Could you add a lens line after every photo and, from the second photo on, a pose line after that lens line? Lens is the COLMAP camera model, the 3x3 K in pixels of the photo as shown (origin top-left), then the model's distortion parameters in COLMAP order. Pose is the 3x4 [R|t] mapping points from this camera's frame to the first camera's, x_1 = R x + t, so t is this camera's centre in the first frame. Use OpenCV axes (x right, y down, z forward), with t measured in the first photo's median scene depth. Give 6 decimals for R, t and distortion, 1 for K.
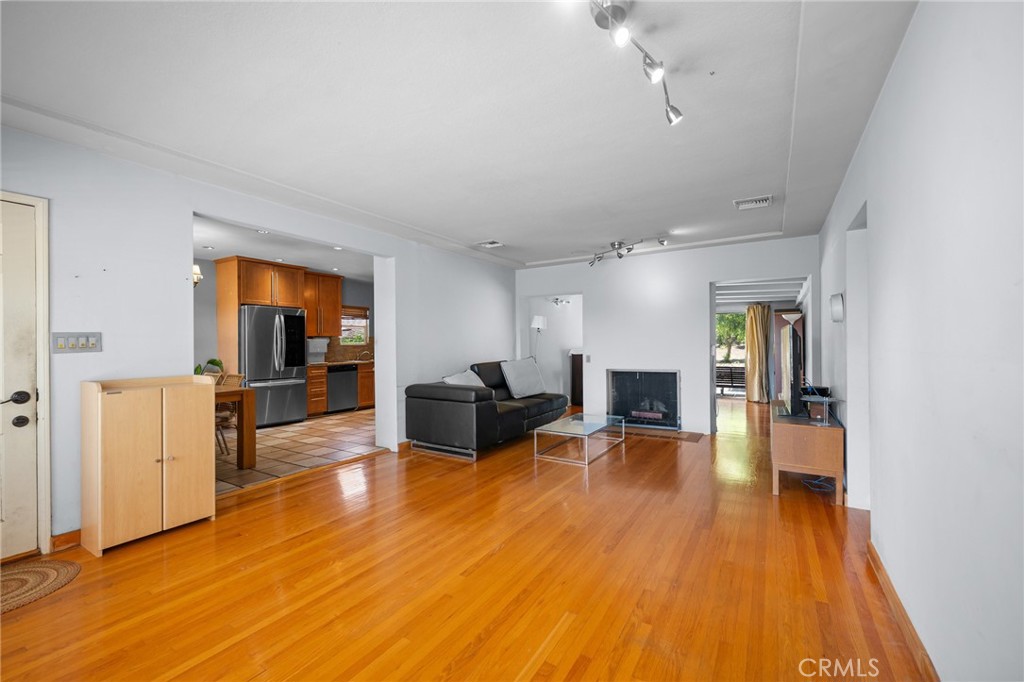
lens RADIAL K [[422.1, 0, 513.7], [0, 422.1, 343.3], [0, 0, 1]] dist [-0.000731, -0.000027]
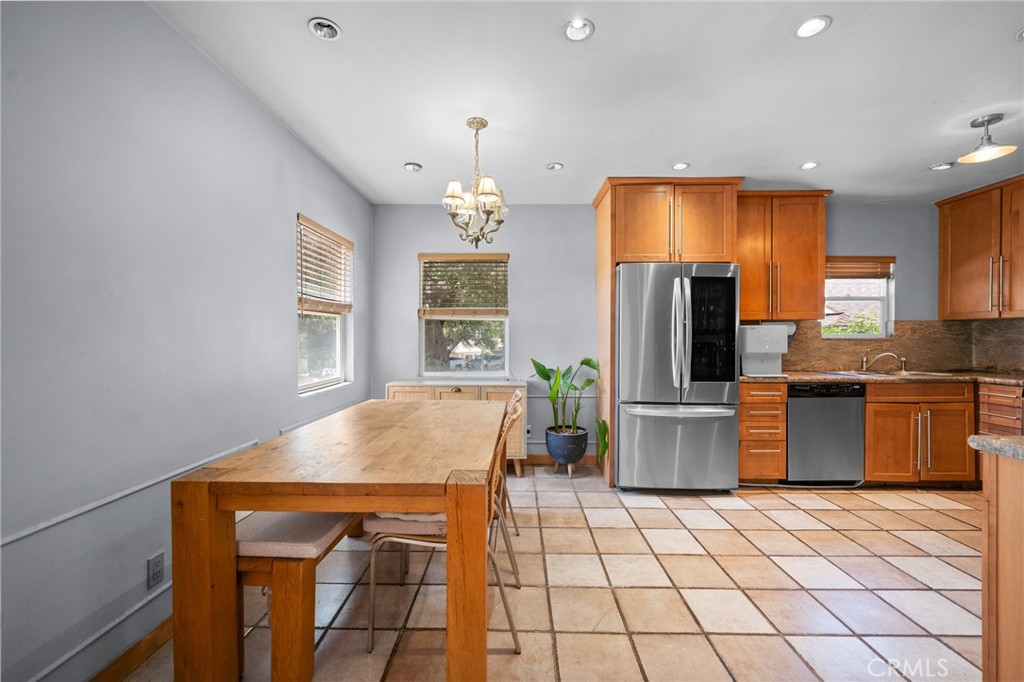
lens RADIAL K [[414.8, 0, 512.4], [0, 414.8, 339.1], [0, 0, 1]] dist [-0.000679, -0.000369]
pose [[0.510477, 0.012717, -0.859797, -0.232240], [-0.003067, 0.999911, 0.012968, 0.000573], [0.859886, -0.003983, 0.510471, 0.576045]]
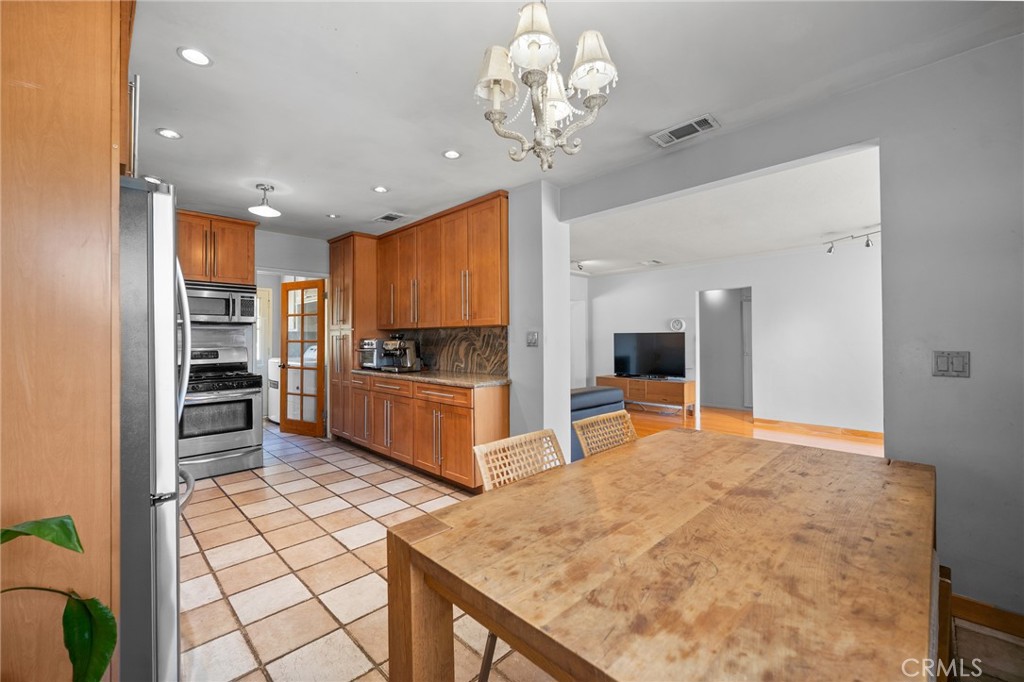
lens RADIAL K [[418.6, 0, 509.4], [0, 418.6, 335.0], [0, 0, 1]] dist [0.000049, 0.000004]
pose [[0.235808, 0.016133, 0.971666, -0.780611], [0.000777, 0.999859, -0.016789, 0.000696], [-0.971799, 0.004714, 0.235762, 0.717507]]
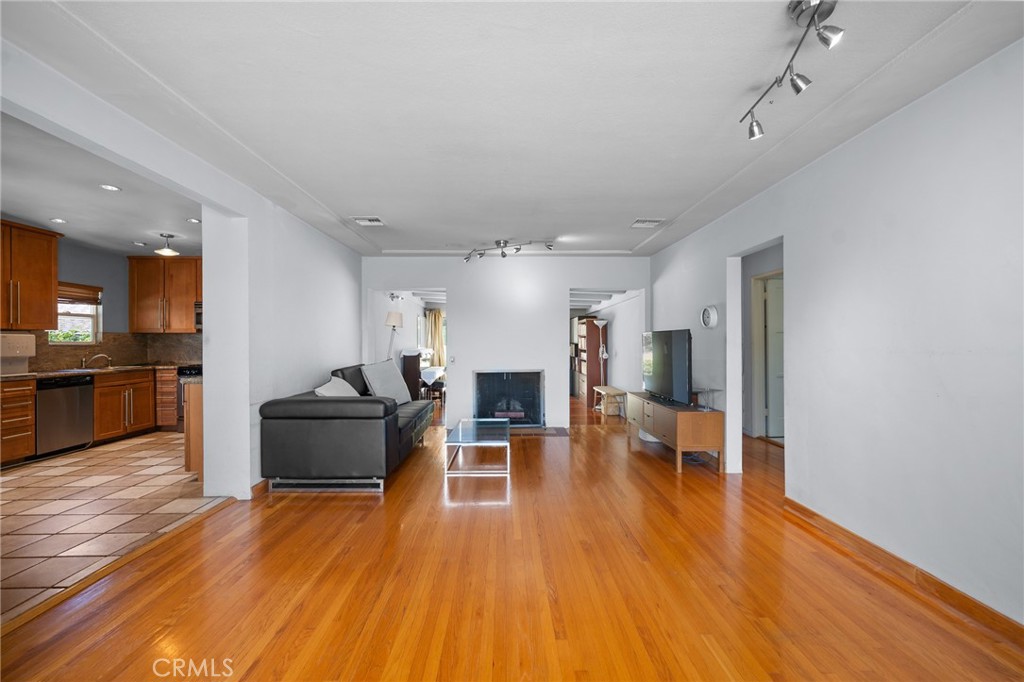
lens RADIAL K [[422.1, 0, 513.7], [0, 422.1, 343.3], [0, 0, 1]] dist [-0.000731, -0.000027]
pose [[0.838132, 0.006047, 0.545434, -0.226939], [-0.005202, 0.999982, -0.003093, 0.001091], [-0.545443, -0.000245, 0.838148, 0.142622]]
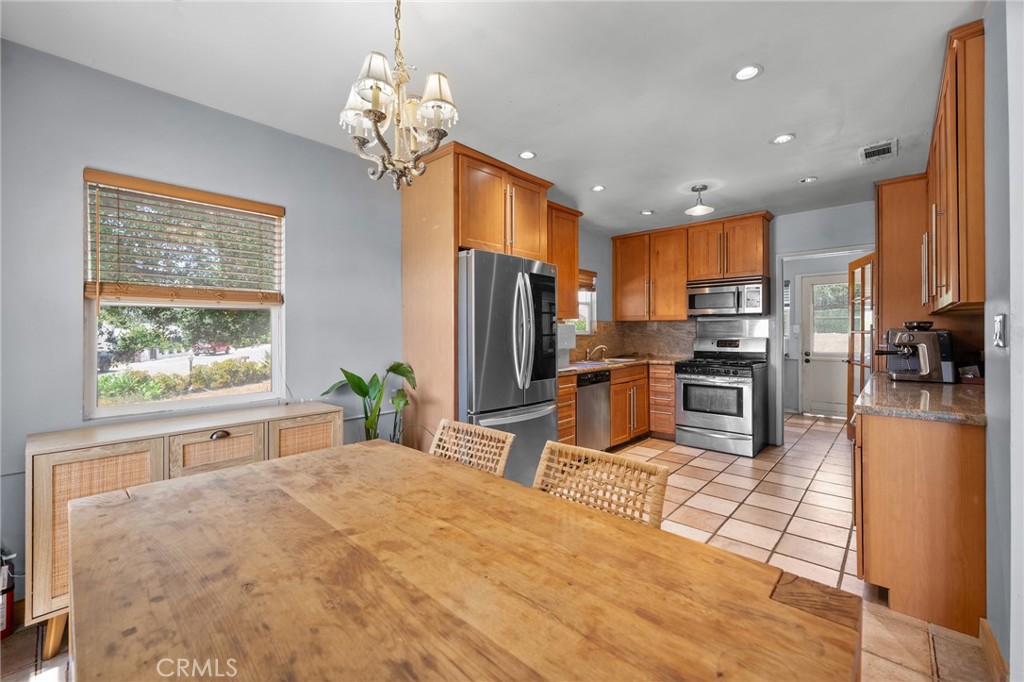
lens RADIAL K [[421.5, 0, 509.1], [0, 421.5, 330.9], [0, 0, 1]] dist [-0.000051, -0.000121]
pose [[0.981069, 0.005055, -0.193590, -0.481183], [-0.004591, 0.999985, 0.002843, -0.002332], [0.193602, -0.001901, 0.981078, 0.530529]]
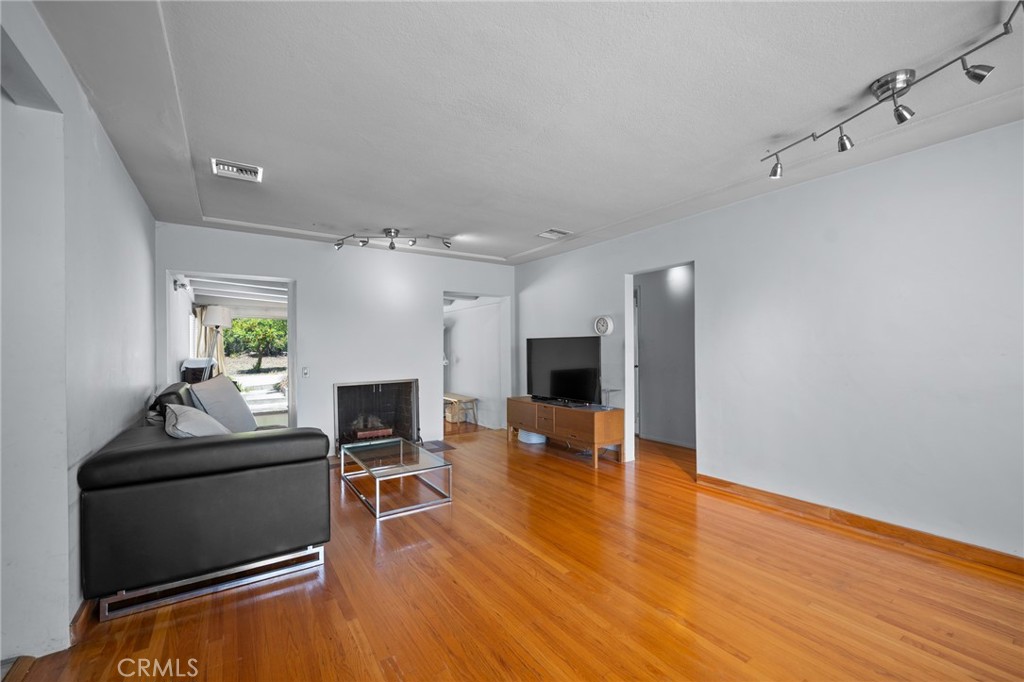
lens RADIAL K [[416.4, 0, 509.6], [0, 416.4, 347.7], [0, 0, 1]] dist [0.000288, -0.000144]
pose [[0.405896, 0.007052, 0.913892, -0.350406], [0.002023, 0.999961, -0.008615, 0.001166], [-0.913917, 0.005346, 0.405866, 0.391983]]
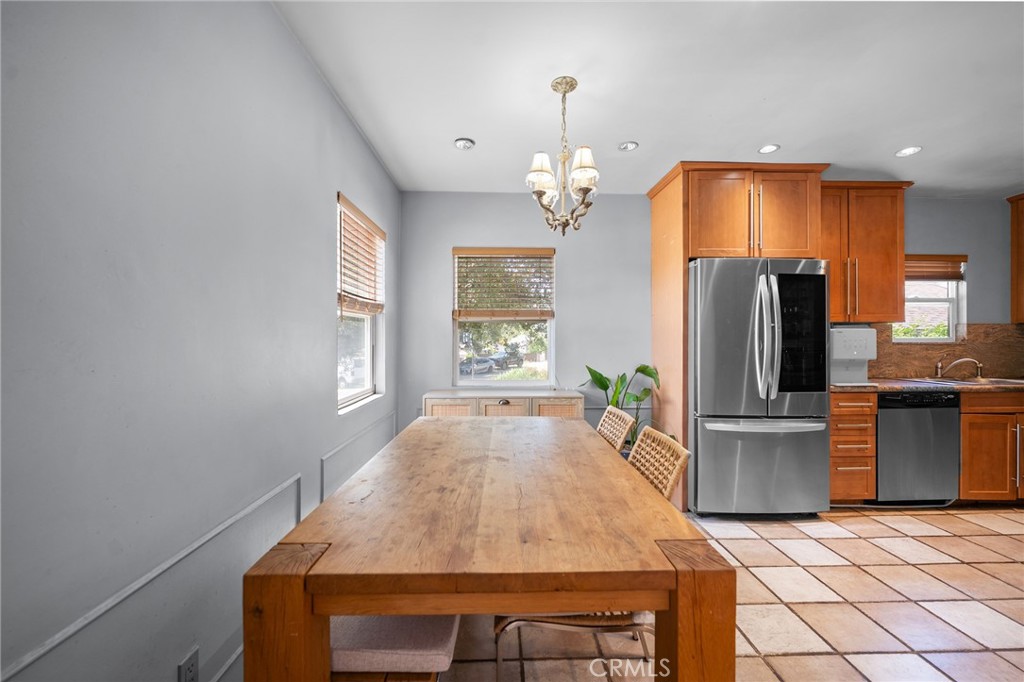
lens RADIAL K [[414.8, 0, 512.4], [0, 414.8, 339.1], [0, 0, 1]] dist [-0.000679, -0.000369]
pose [[0.548208, 0.006450, -0.836317, -0.337244], [-0.003142, 0.999979, 0.005652, -0.000481], [0.836336, -0.000471, 0.548217, 0.535817]]
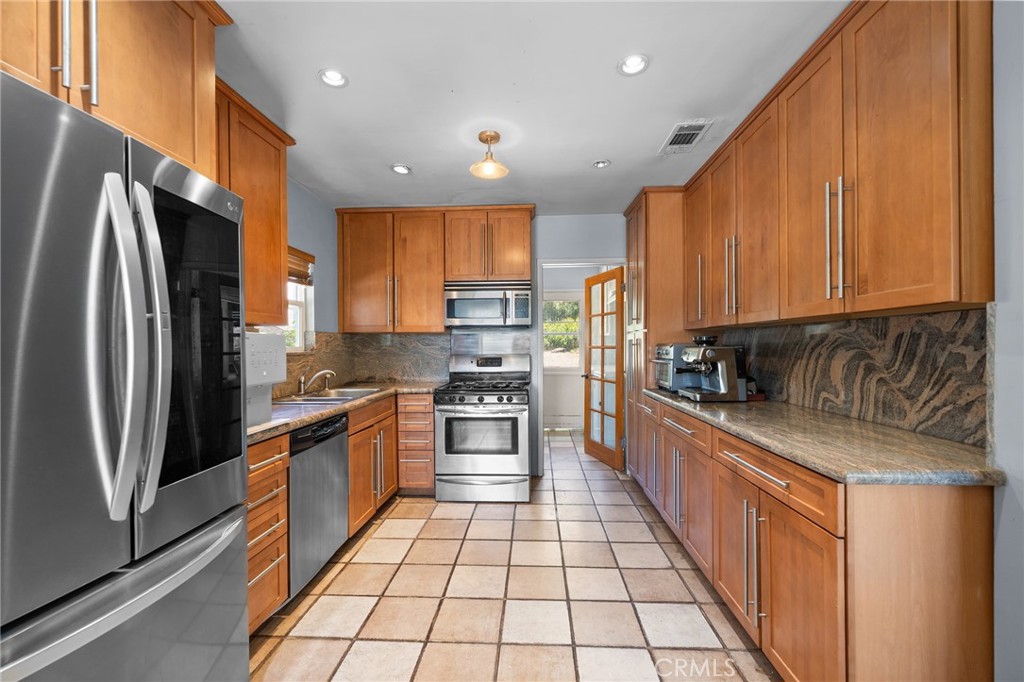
lens RADIAL K [[419.6, 0, 515.6], [0, 419.6, 347.7], [0, 0, 1]] dist [-0.001315, -0.000180]
pose [[0.877755, 0.000671, 0.479110, -0.504239], [-0.002133, 0.999995, 0.002508, -0.001742], [-0.479105, -0.003223, 0.877752, 0.790322]]
